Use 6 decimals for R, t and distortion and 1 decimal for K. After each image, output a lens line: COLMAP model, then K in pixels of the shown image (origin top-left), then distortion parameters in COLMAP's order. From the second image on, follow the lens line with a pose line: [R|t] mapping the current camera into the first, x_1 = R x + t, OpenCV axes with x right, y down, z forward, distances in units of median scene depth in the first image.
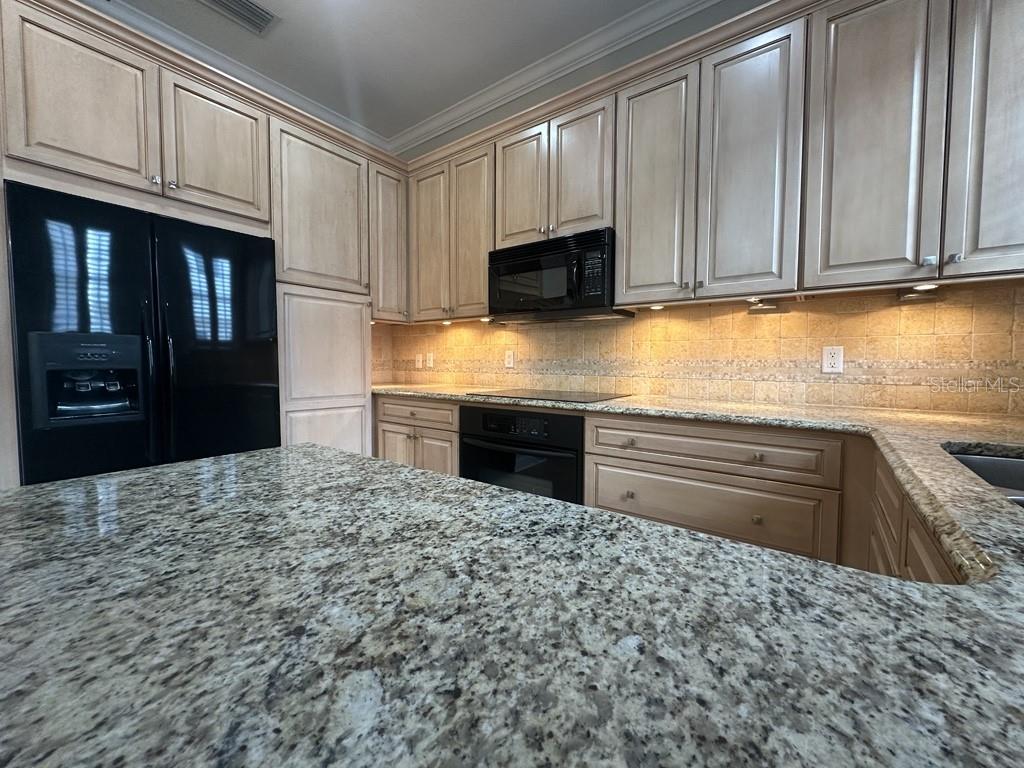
lens RADIAL K [[408.5, 0, 511.6], [0, 408.5, 381.0], [0, 0, 1]] dist [0.002930, 0.000019]
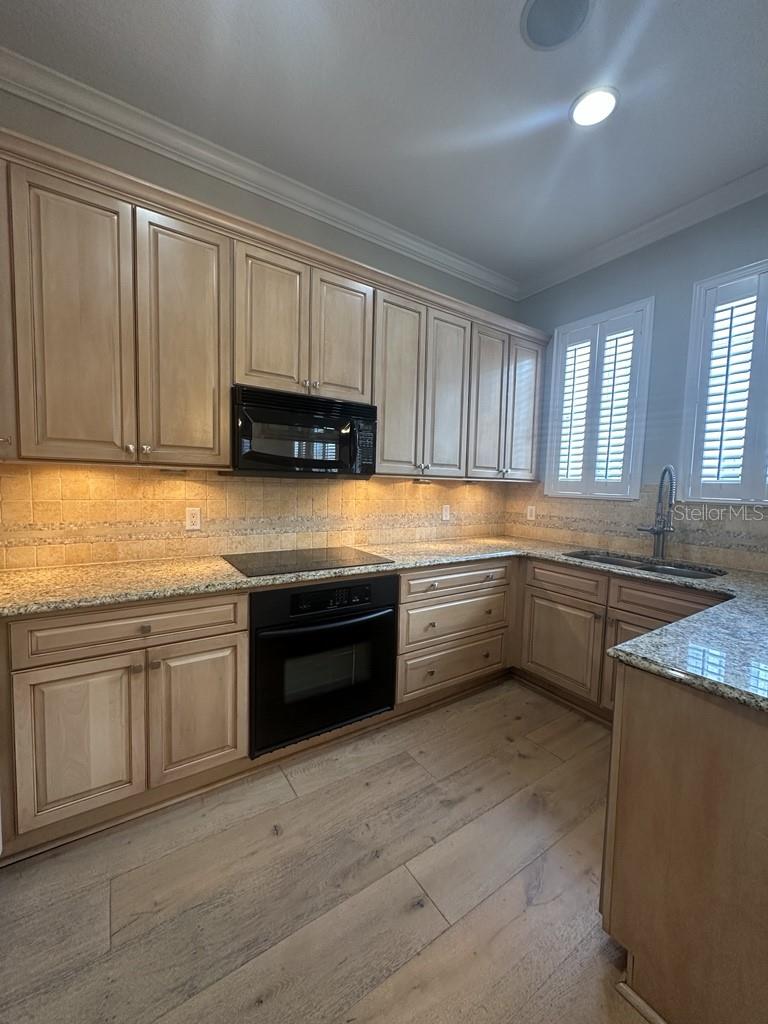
lens RADIAL K [[408.5, 0, 386.0], [0, 408.5, 512.4], [0, 0, 1]] dist [0.002930, 0.000019]
pose [[0.327087, -0.065048, 0.942753, -0.841928], [0.019316, 0.997880, 0.062150, -0.147804], [-0.944797, -0.002119, 0.327650, 0.588225]]
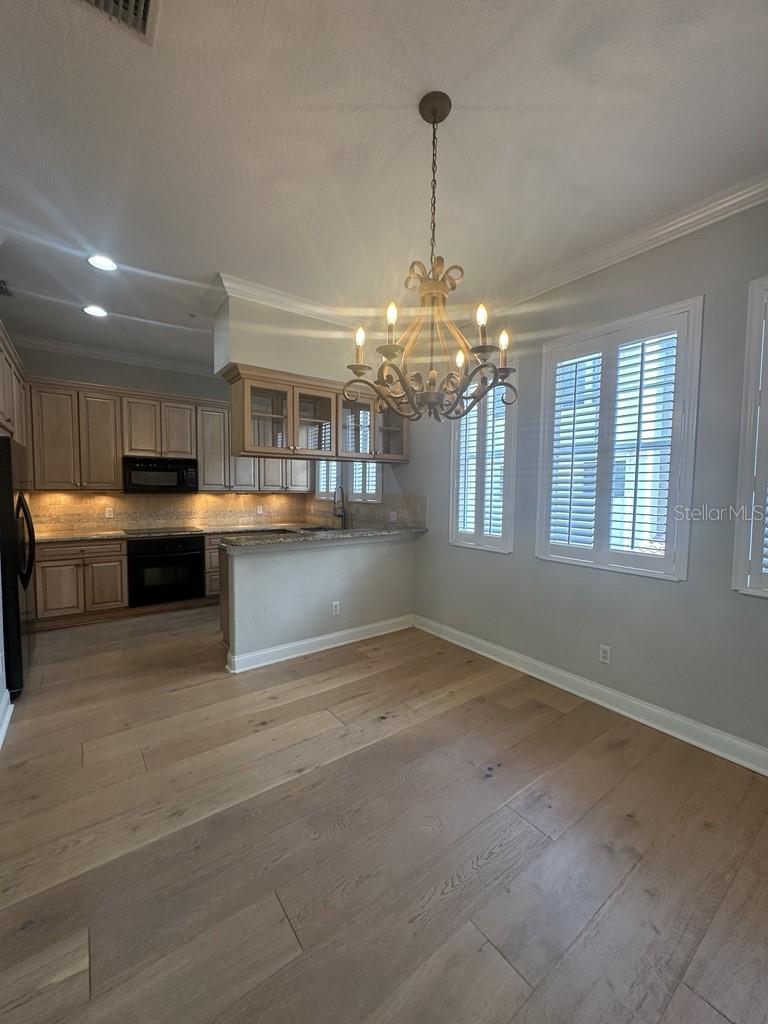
lens RADIAL K [[408.5, 0, 386.0], [0, 408.5, 512.4], [0, 0, 1]] dist [0.002930, 0.000019]
pose [[0.284580, -0.060254, 0.956757, -1.814610], [0.035130, 0.998008, 0.052403, -0.146121], [-0.958008, 0.018699, 0.286130, -0.798935]]
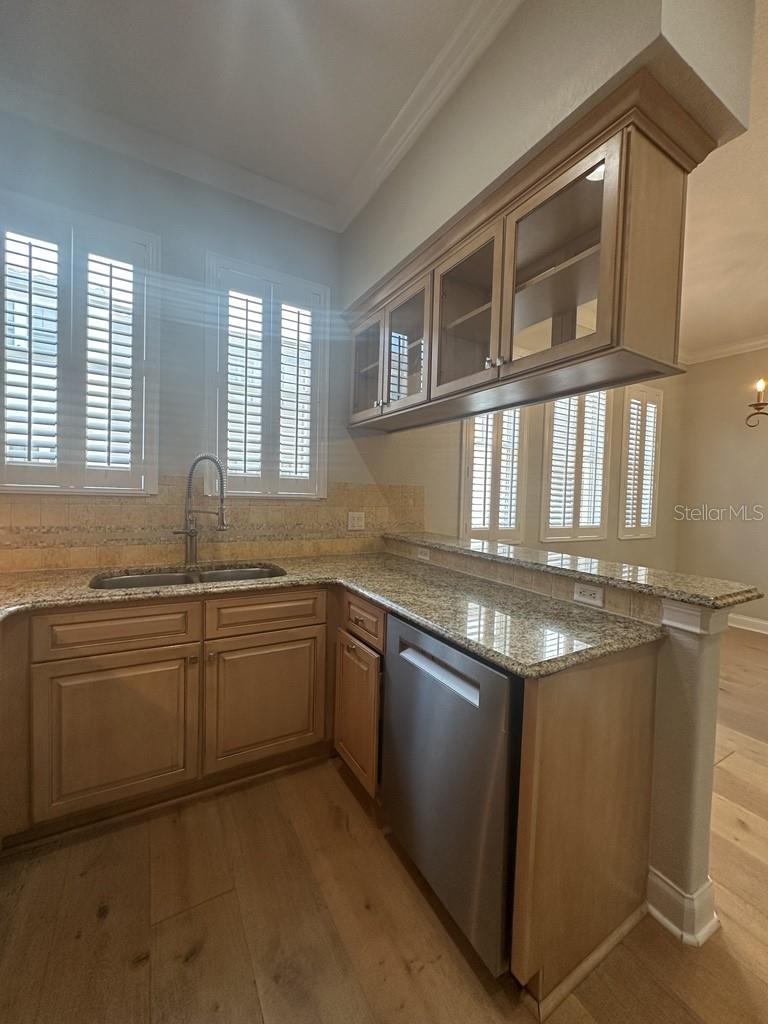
lens RADIAL K [[408.5, 0, 386.0], [0, 408.5, 512.4], [0, 0, 1]] dist [0.002930, 0.000019]
pose [[-0.920541, -0.049239, 0.387531, -0.263419], [-0.016792, 0.996095, 0.086674, -0.145942], [-0.390285, 0.073279, -0.917773, 0.970035]]
